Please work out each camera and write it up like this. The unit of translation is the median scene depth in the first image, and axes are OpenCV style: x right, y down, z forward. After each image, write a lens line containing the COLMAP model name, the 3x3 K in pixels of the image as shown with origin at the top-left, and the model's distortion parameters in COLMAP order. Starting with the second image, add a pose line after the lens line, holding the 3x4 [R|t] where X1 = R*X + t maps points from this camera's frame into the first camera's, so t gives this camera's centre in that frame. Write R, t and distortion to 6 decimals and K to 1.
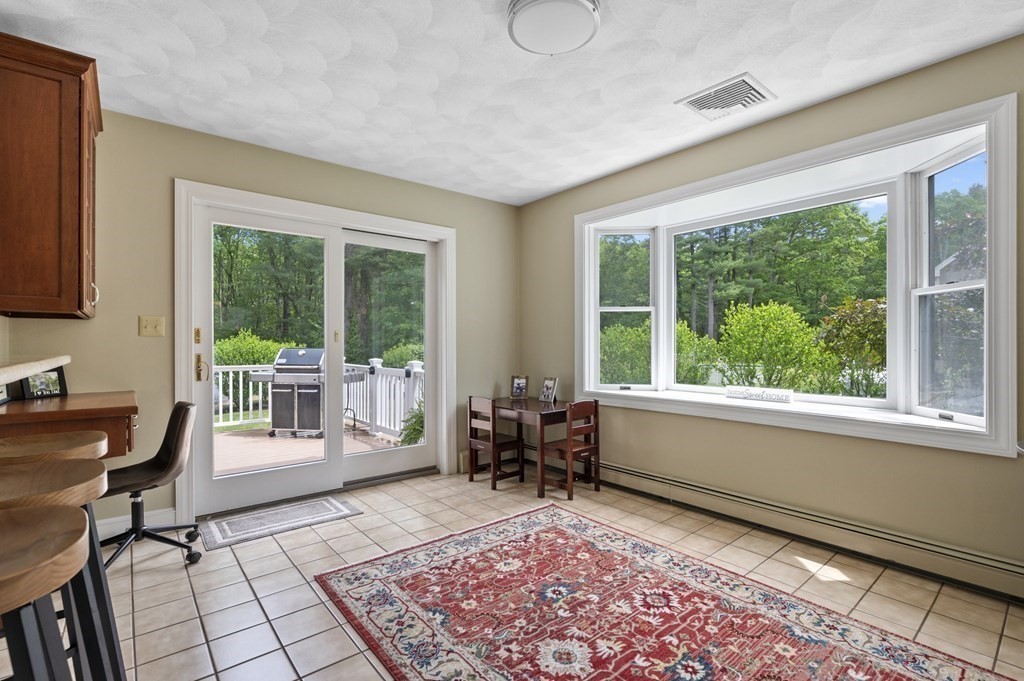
lens RADIAL K [[469.8, 0, 512.6], [0, 469.8, 343.8], [0, 0, 1]] dist [-0.001474, -0.000106]
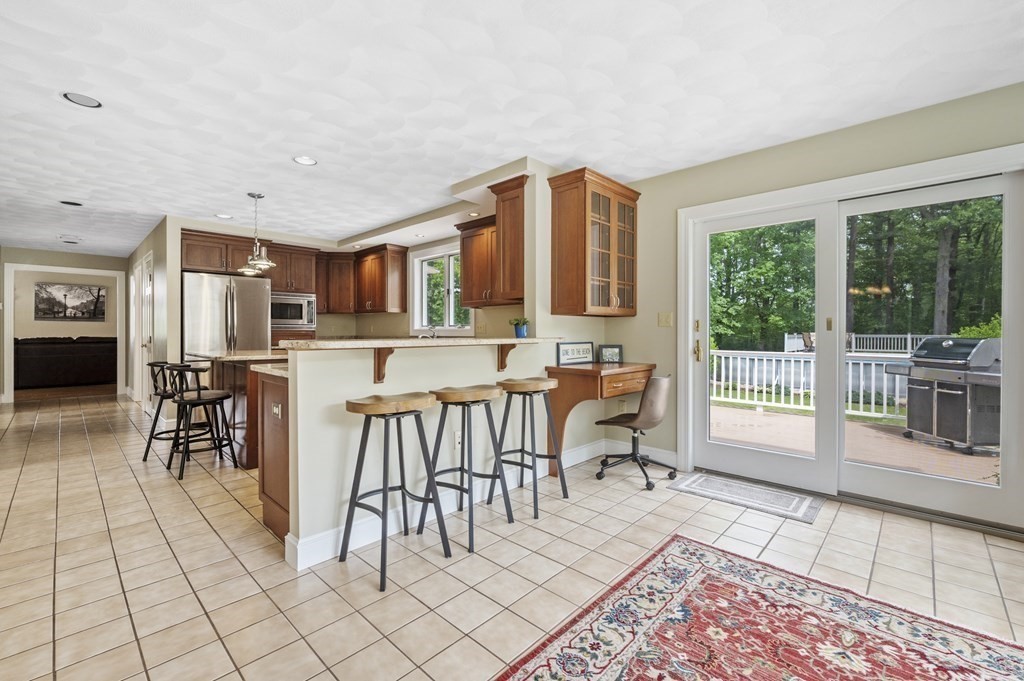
lens RADIAL K [[435.1, 0, 512.4], [0, 435.1, 334.2], [0, 0, 1]] dist [-0.004331, -0.000918]
pose [[0.118961, 0.006543, -0.992877, 0.484531], [-0.002007, 0.999978, 0.006349, -0.000966], [0.992897, 0.001238, 0.118971, 0.392351]]
